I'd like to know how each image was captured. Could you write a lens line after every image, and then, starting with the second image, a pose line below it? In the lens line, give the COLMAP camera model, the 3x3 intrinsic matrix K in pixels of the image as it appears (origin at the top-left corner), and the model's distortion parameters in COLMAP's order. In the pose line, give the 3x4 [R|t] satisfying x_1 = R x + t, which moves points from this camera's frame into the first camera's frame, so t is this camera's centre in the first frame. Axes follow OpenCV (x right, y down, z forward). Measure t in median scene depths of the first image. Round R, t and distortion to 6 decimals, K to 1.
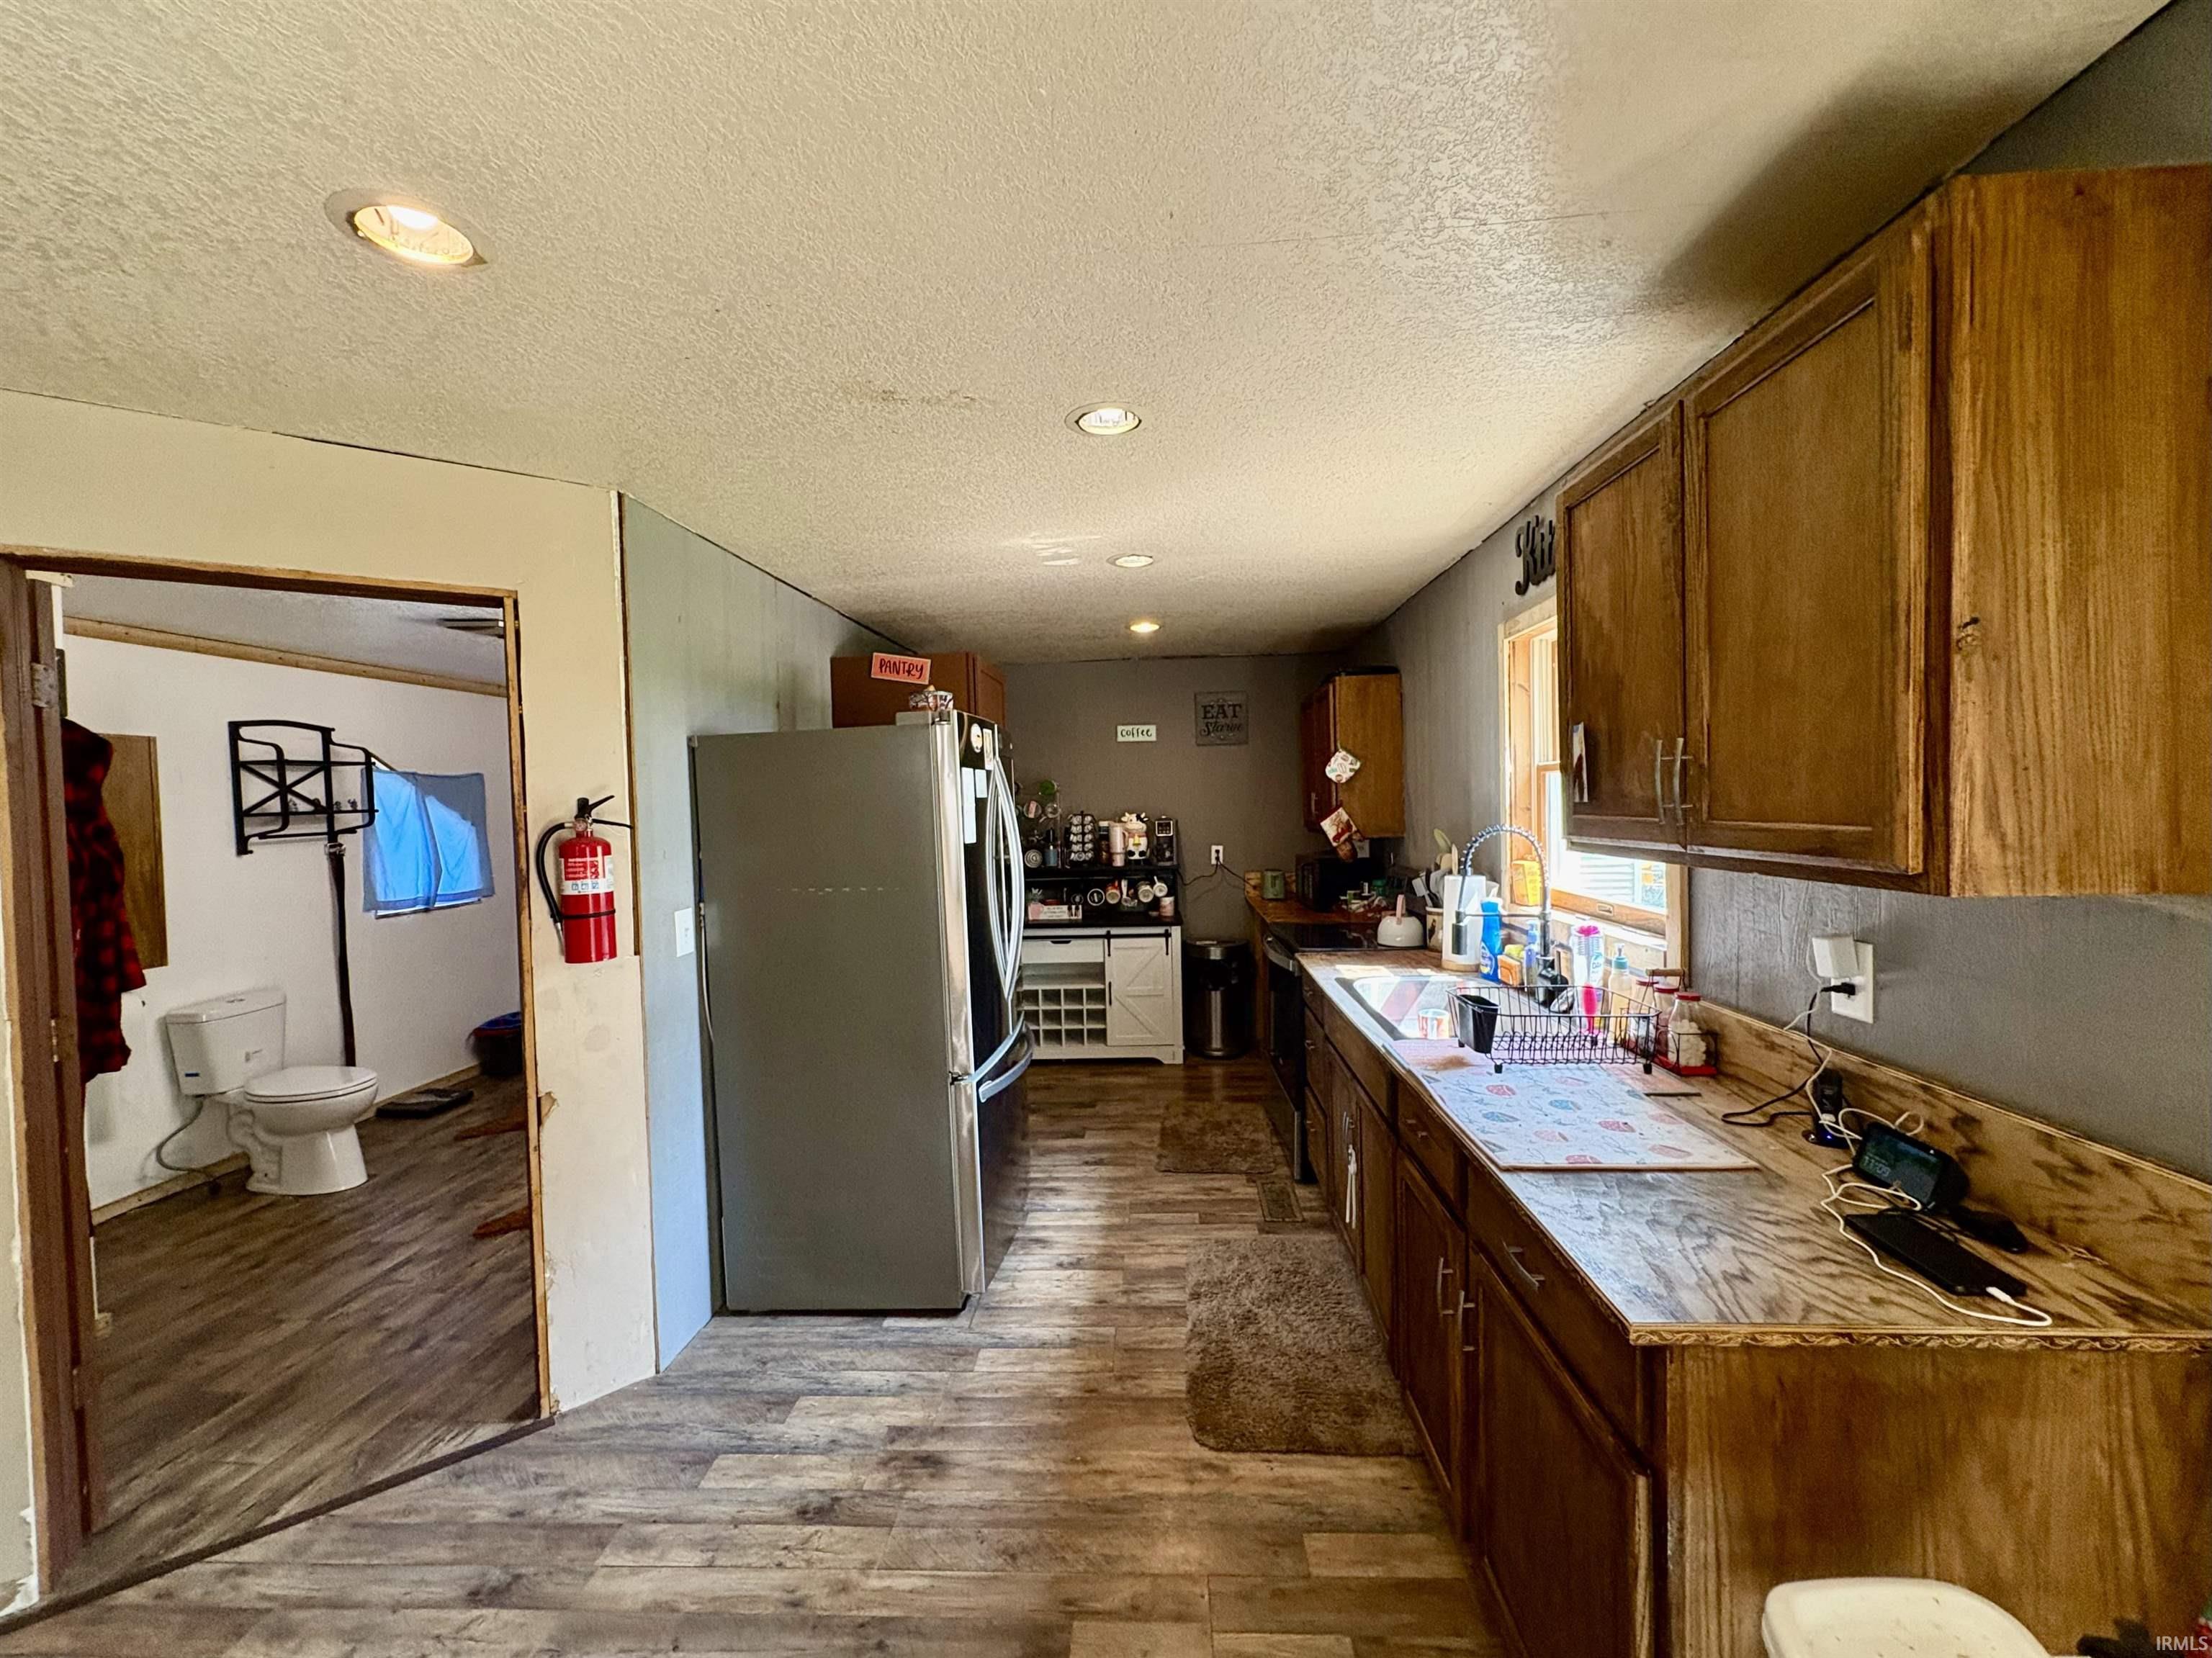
lens RADIAL K [[904.0, 0, 1109.0], [0, 904.0, 824.5], [0, 0, 1]] dist [-0.000863, 0.000669]
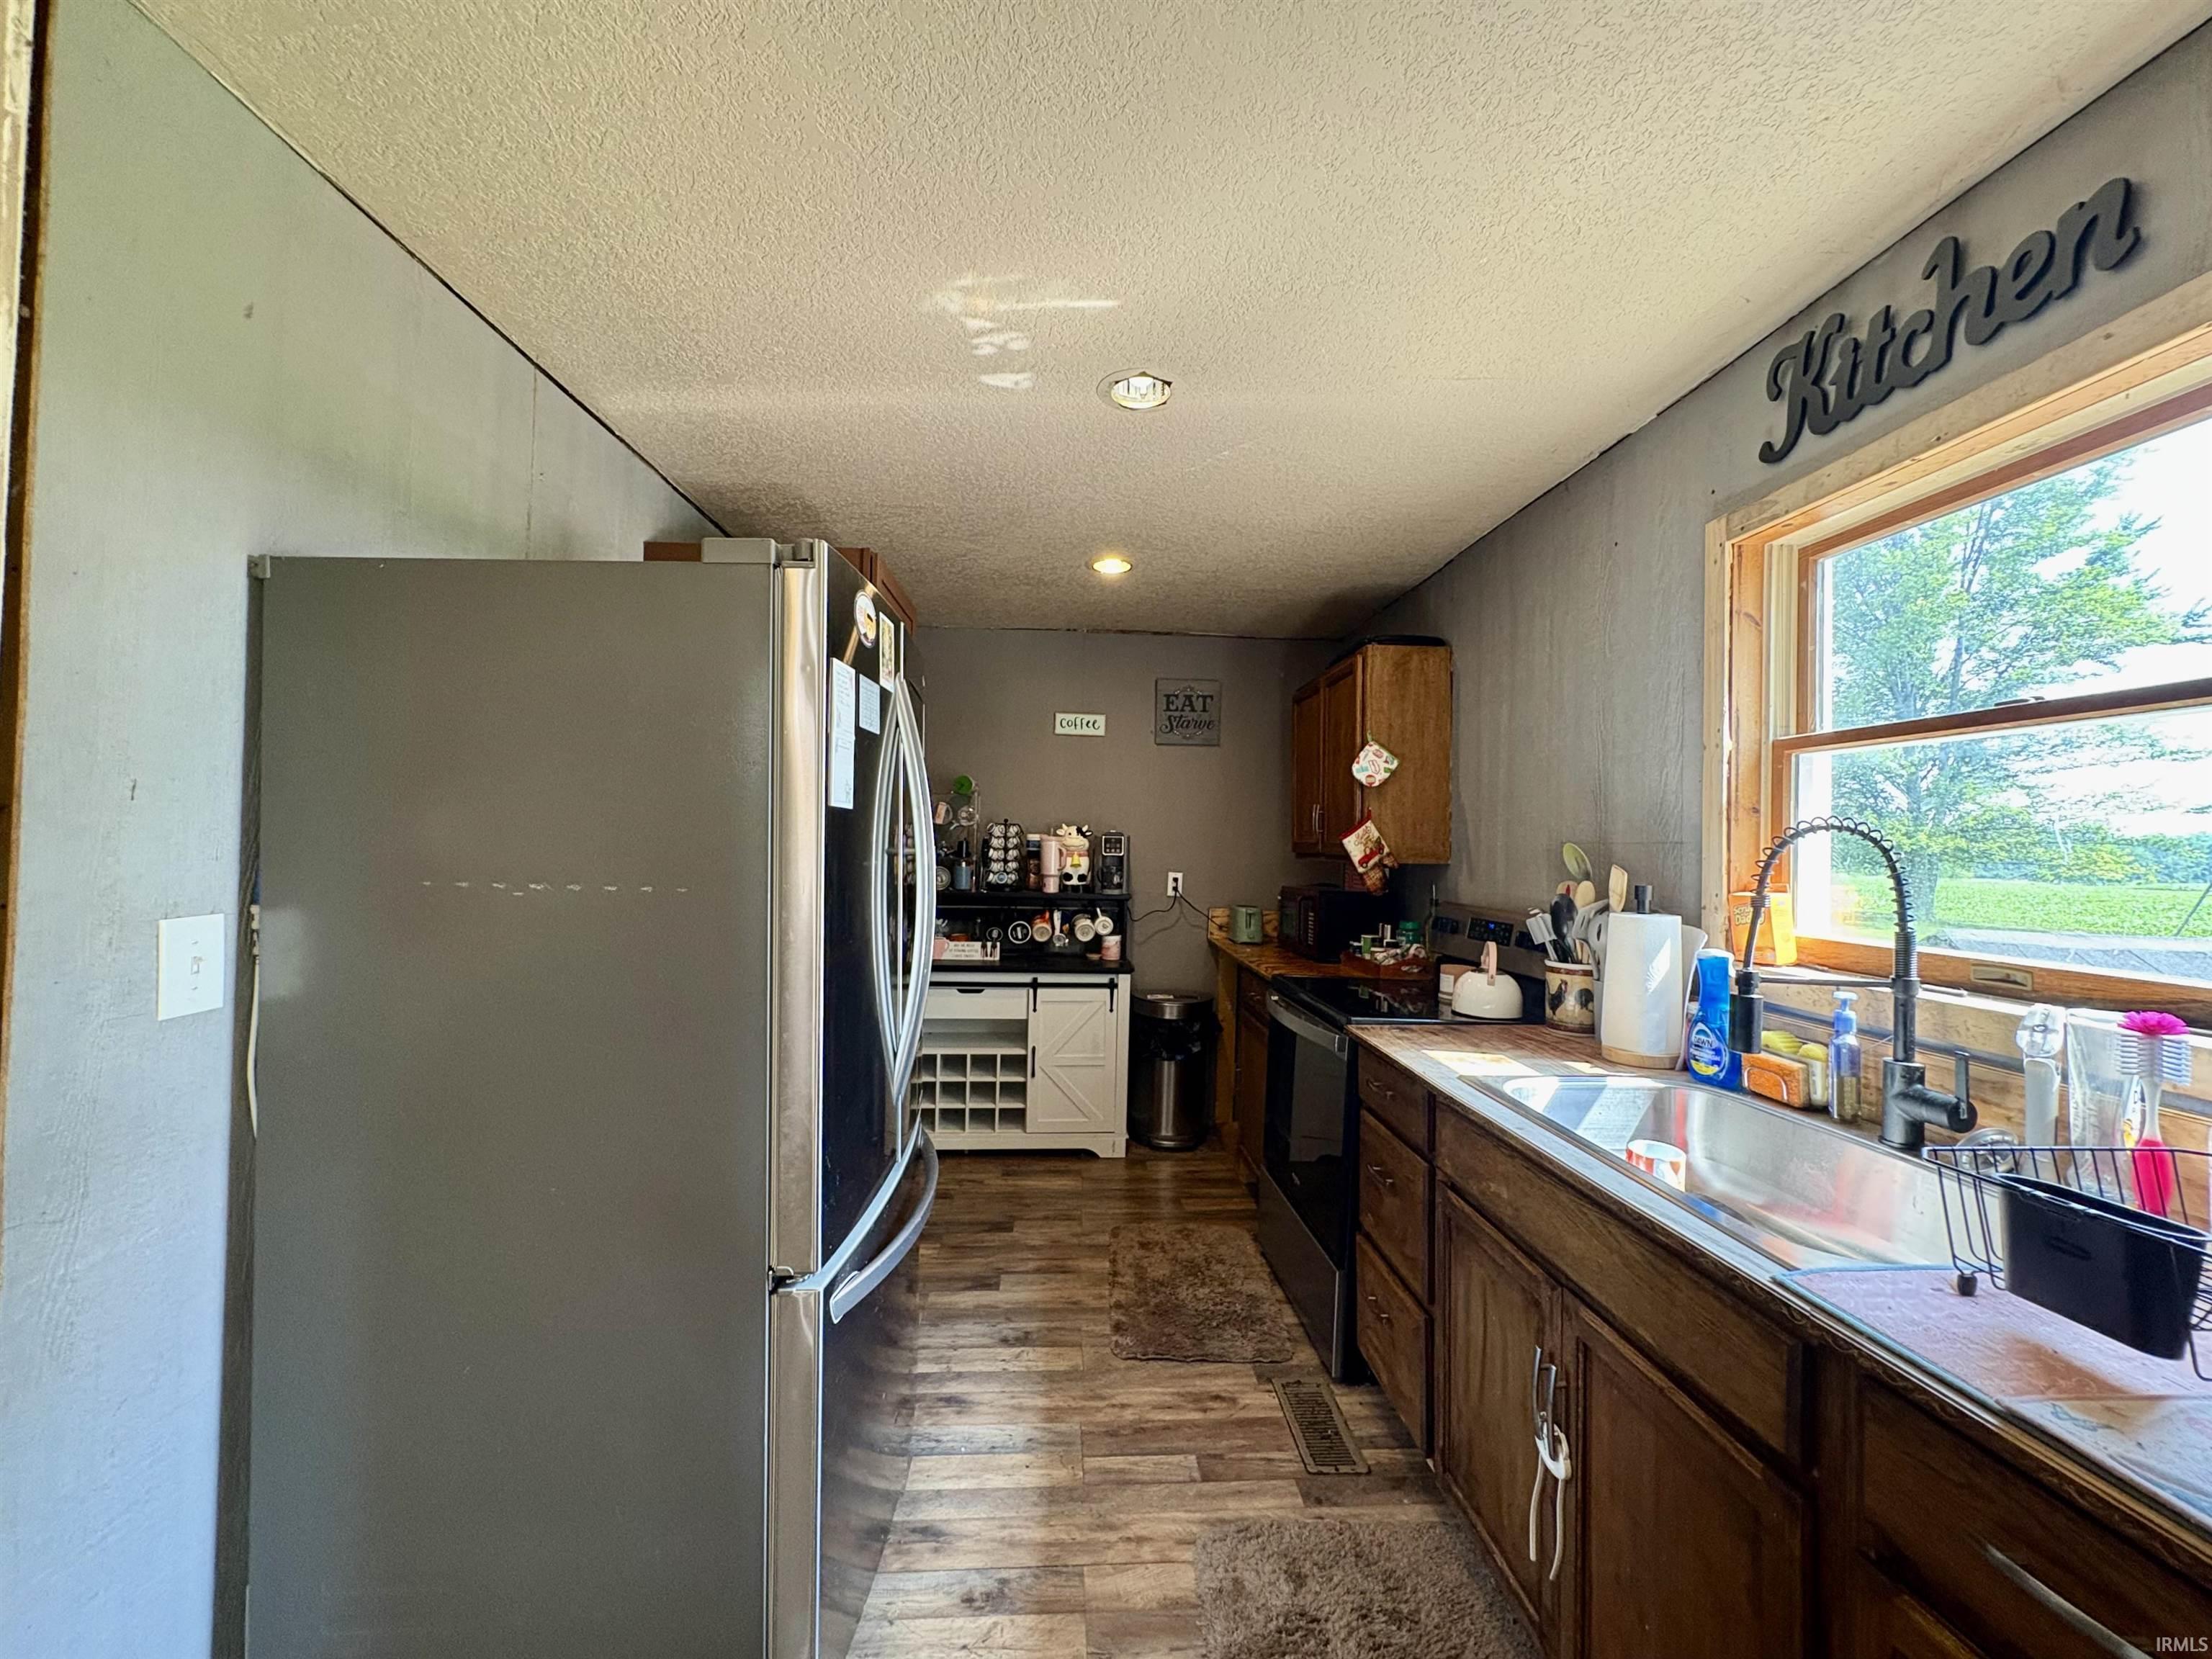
lens RADIAL K [[897.0, 0, 1105.1], [0, 897.0, 829.3], [0, 0, 1]] dist [0.010700, 0.000139]
pose [[0.992787, 0.048419, 0.109677, -0.030618], [-0.043724, 0.998038, -0.044812, 0.024988], [-0.111632, 0.039693, 0.992957, 0.243709]]
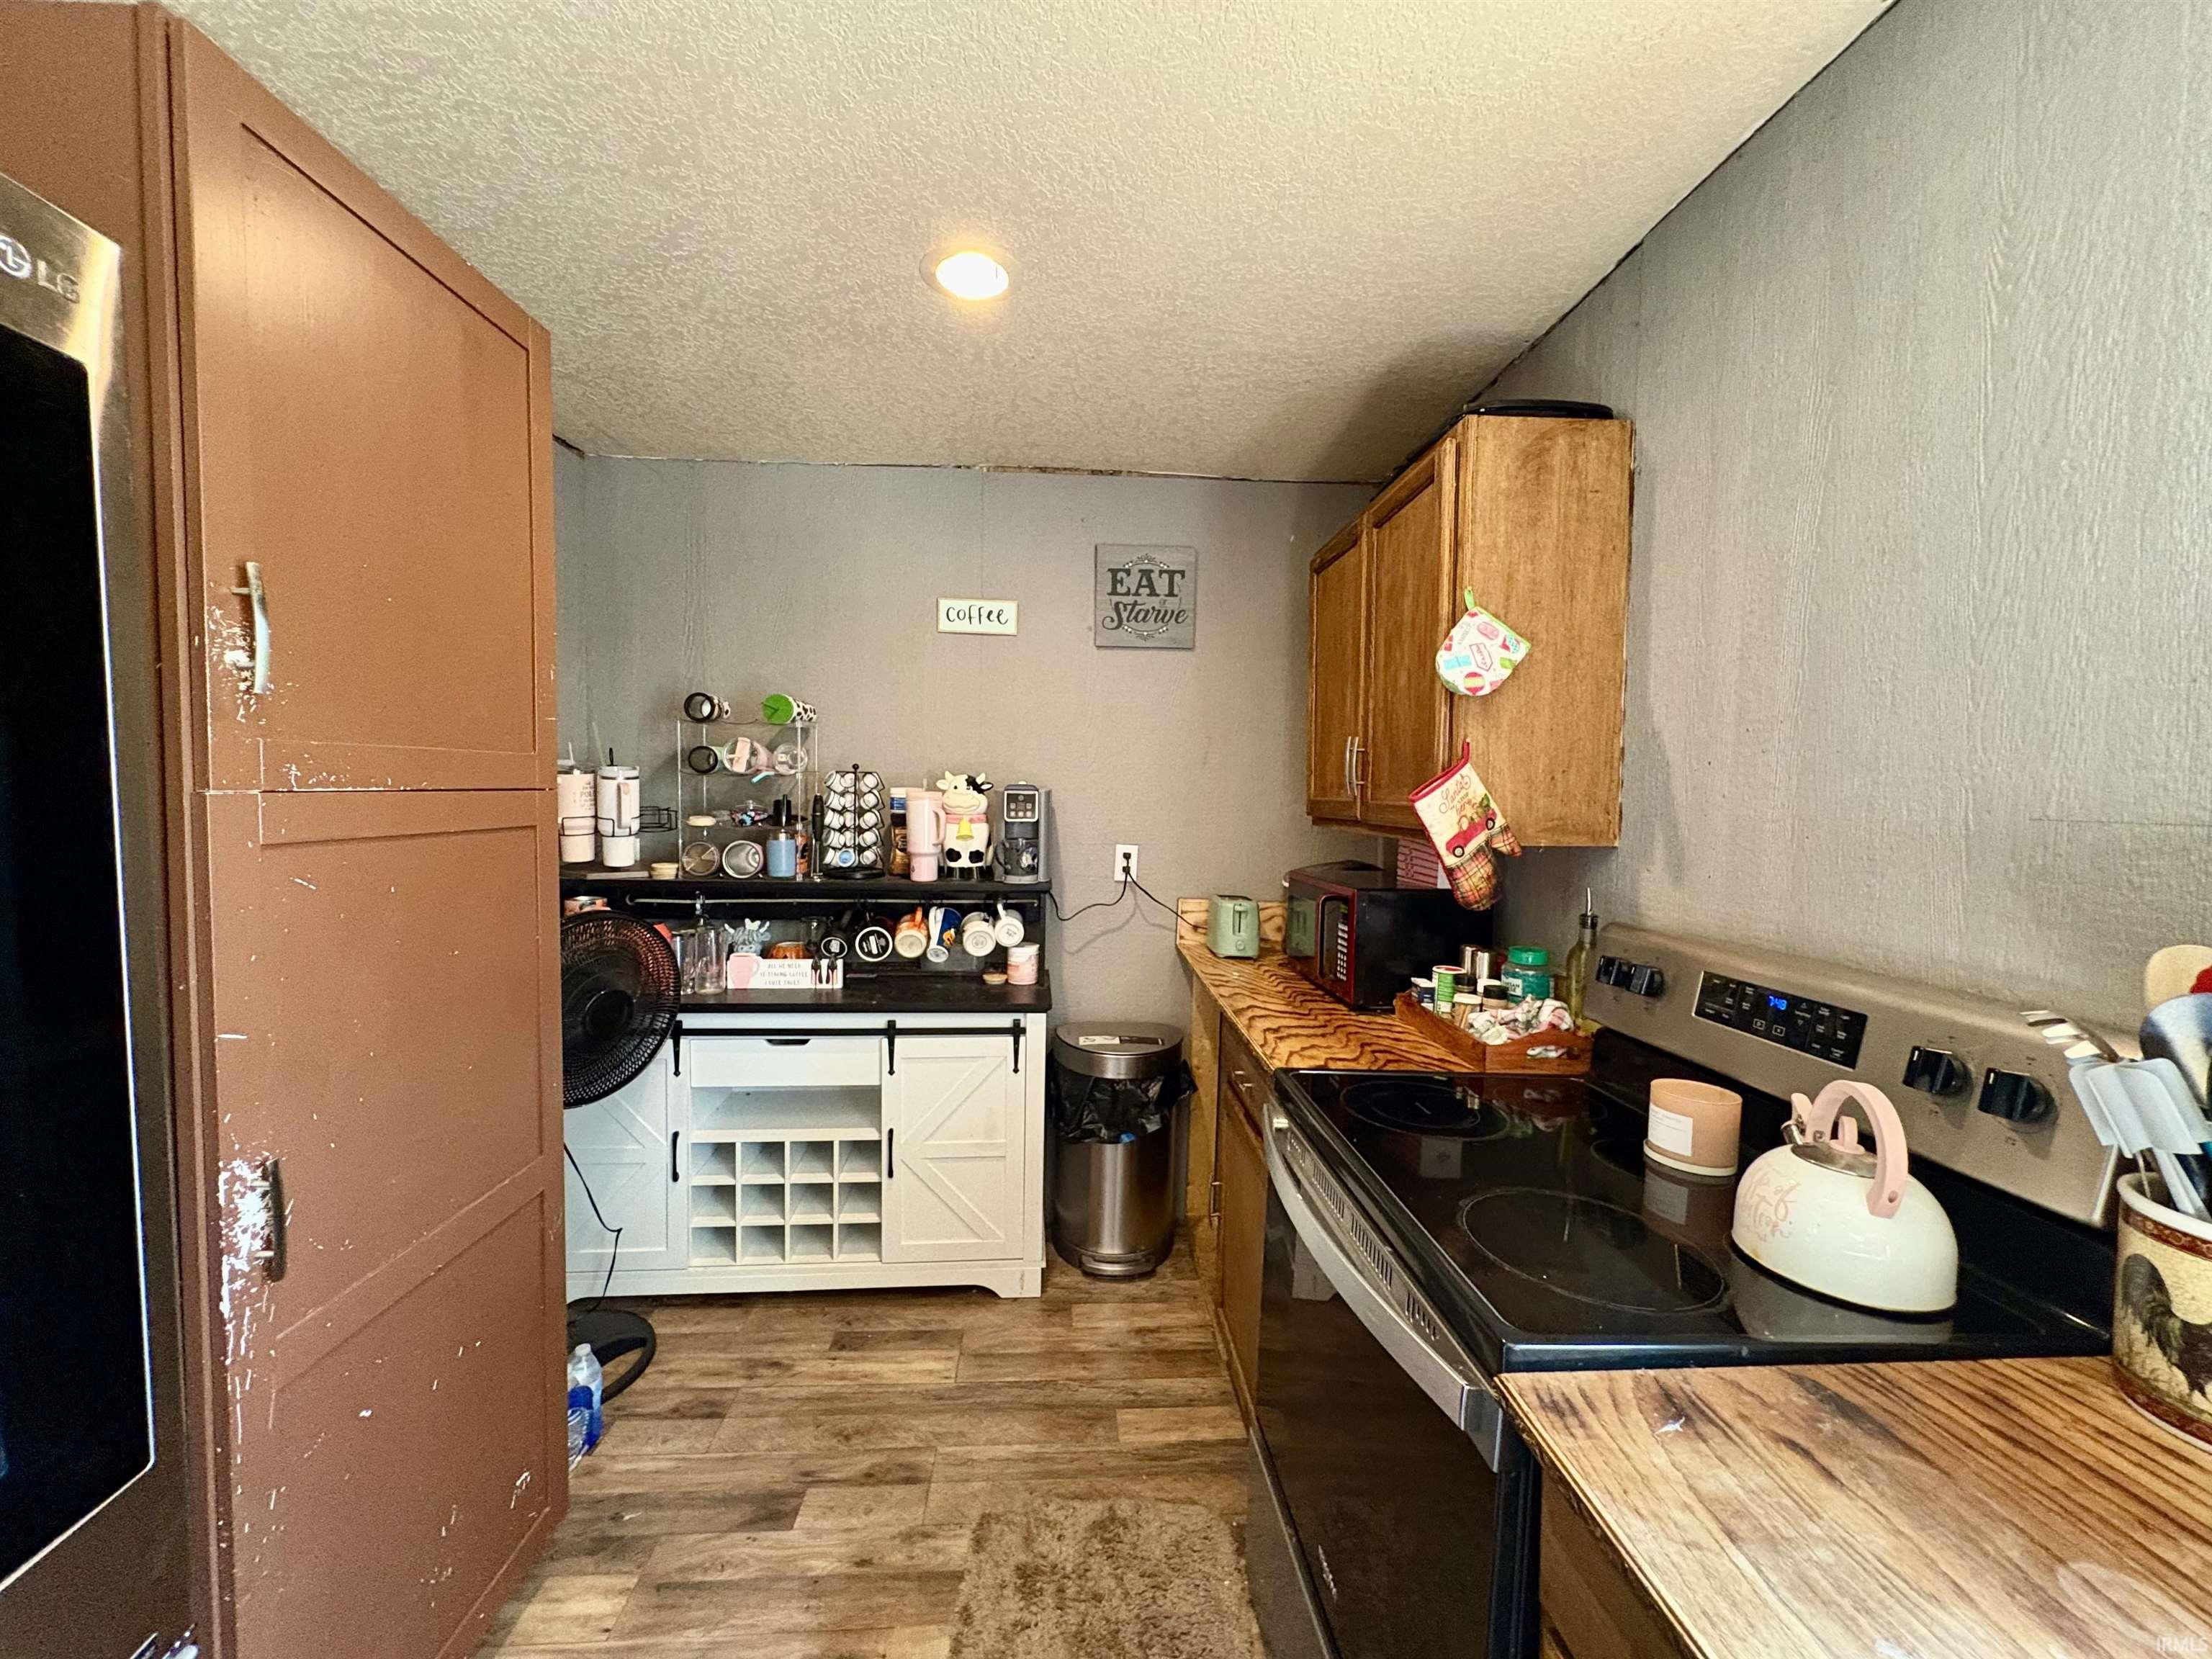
lens RADIAL K [[881.2, 0, 1107.7], [0, 881.2, 826.1], [0, 0, 1]] dist [0.000006, 0.000474]
pose [[0.992822, 0.038103, 0.113372, 0.054570], [-0.039834, 0.999121, 0.013037, 0.006953], [-0.112775, -0.017459, 0.993467, 0.533168]]
